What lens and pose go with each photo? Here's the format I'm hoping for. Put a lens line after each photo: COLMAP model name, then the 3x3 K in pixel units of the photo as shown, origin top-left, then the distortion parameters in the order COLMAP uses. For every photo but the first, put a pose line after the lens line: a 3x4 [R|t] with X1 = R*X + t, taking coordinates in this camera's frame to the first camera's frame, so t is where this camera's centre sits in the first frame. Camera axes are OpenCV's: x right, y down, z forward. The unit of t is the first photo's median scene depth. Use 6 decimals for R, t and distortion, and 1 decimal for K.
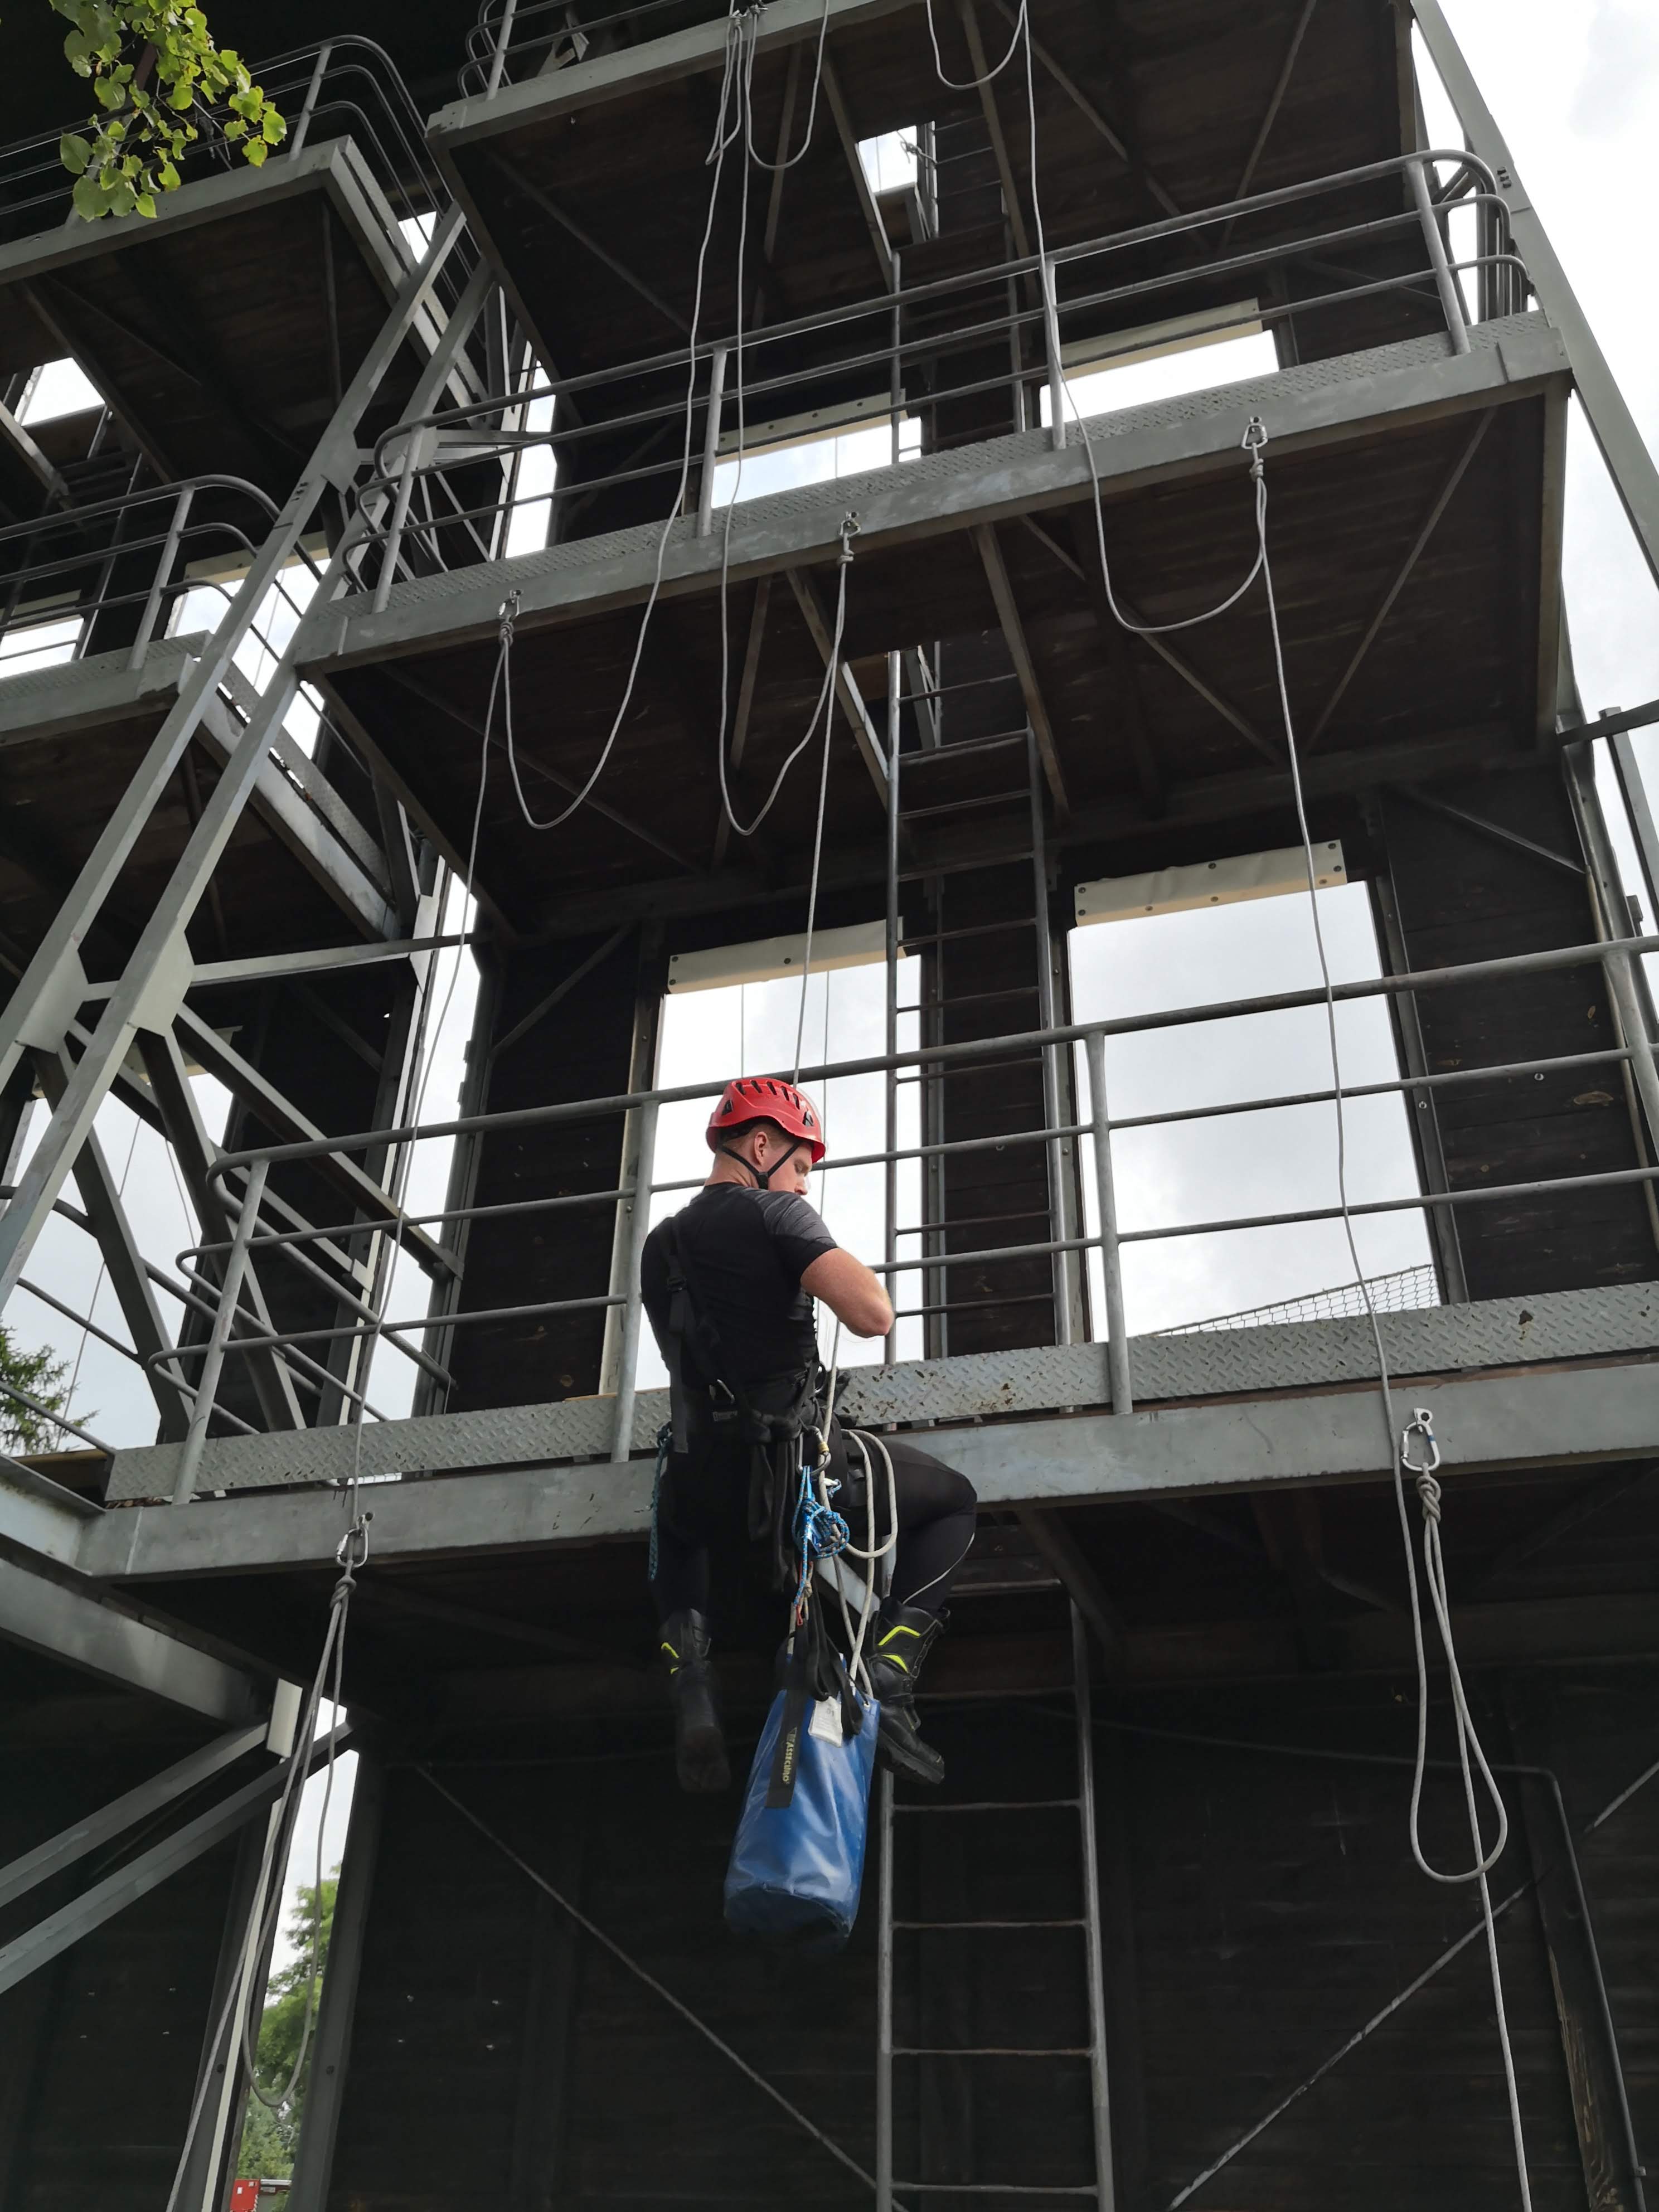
lens RADIAL K [[1842.7, 0, 829.5], [0, 1842.7, 1106.0], [0, 0, 1]] dist [0.001288, -0.007752]
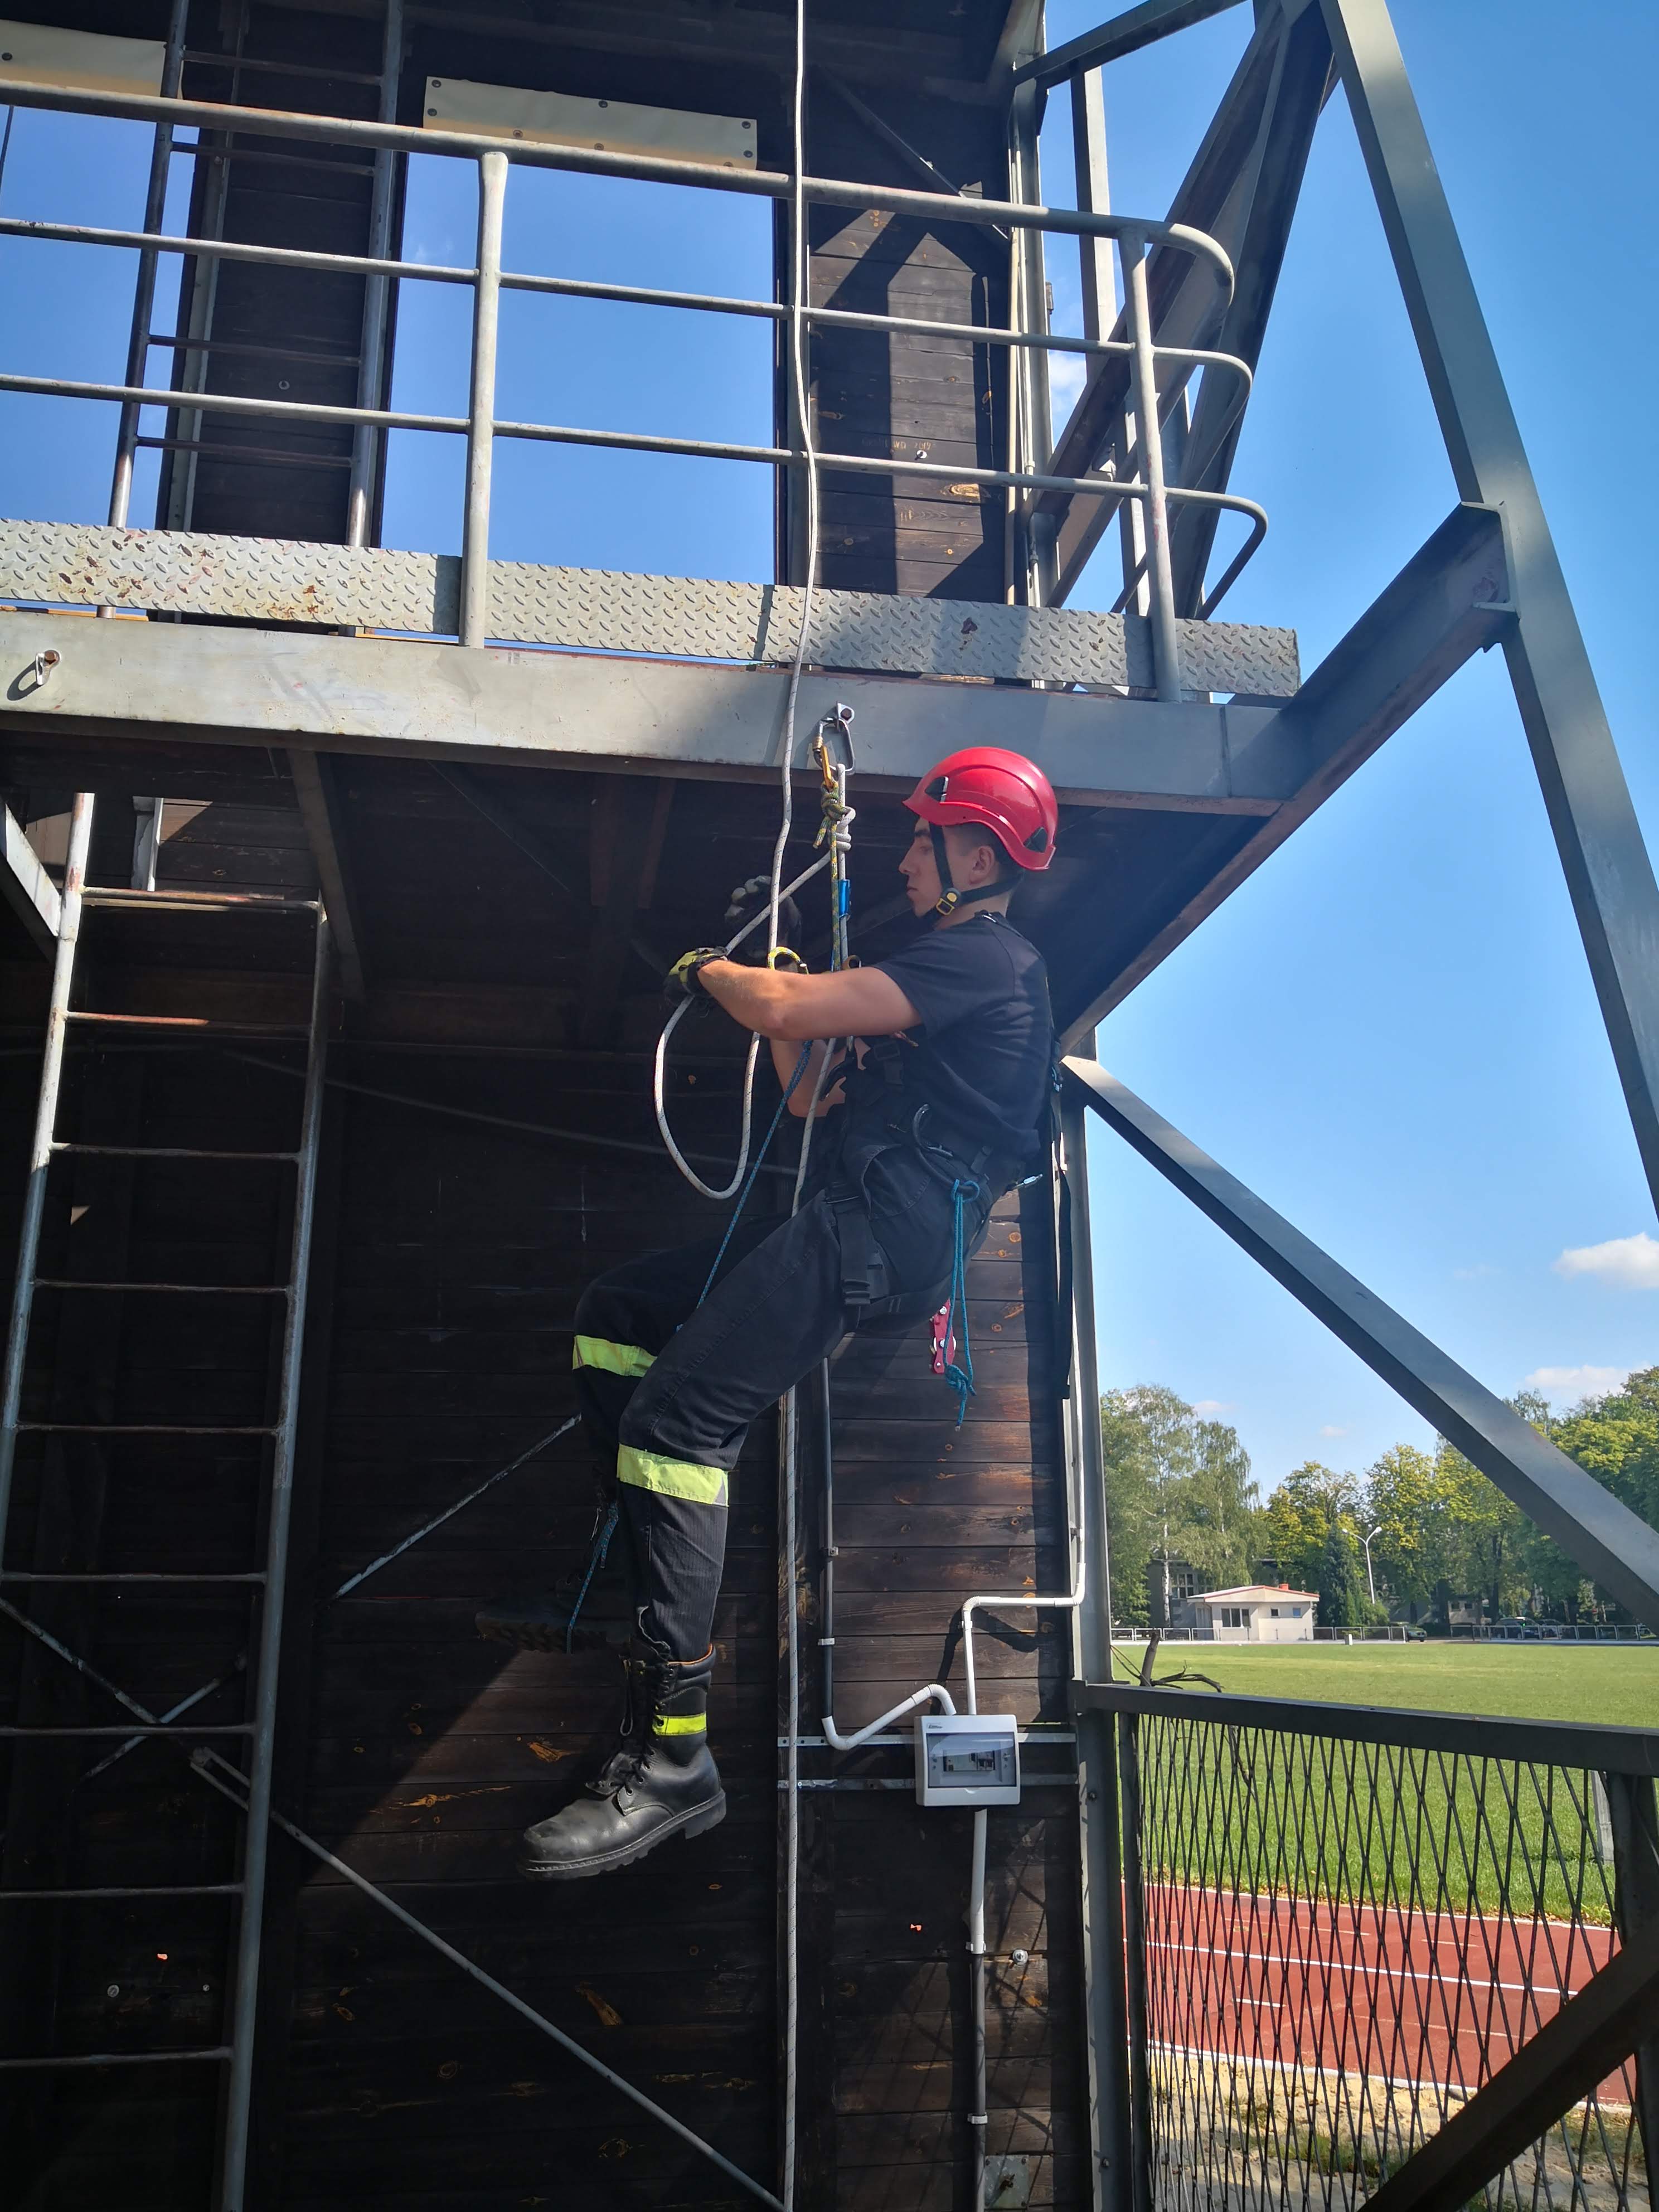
lens RADIAL K [[1764.2, 0, 829.5], [0, 1764.2, 1106.0], [0, 0, 1]] dist [0.054627, -0.124255]
pose [[0.880356, 0.101722, 0.463277, -0.026026], [-0.217667, 0.954453, 0.204059, 0.146014], [-0.421419, -0.280484, 0.862401, 0.227043]]
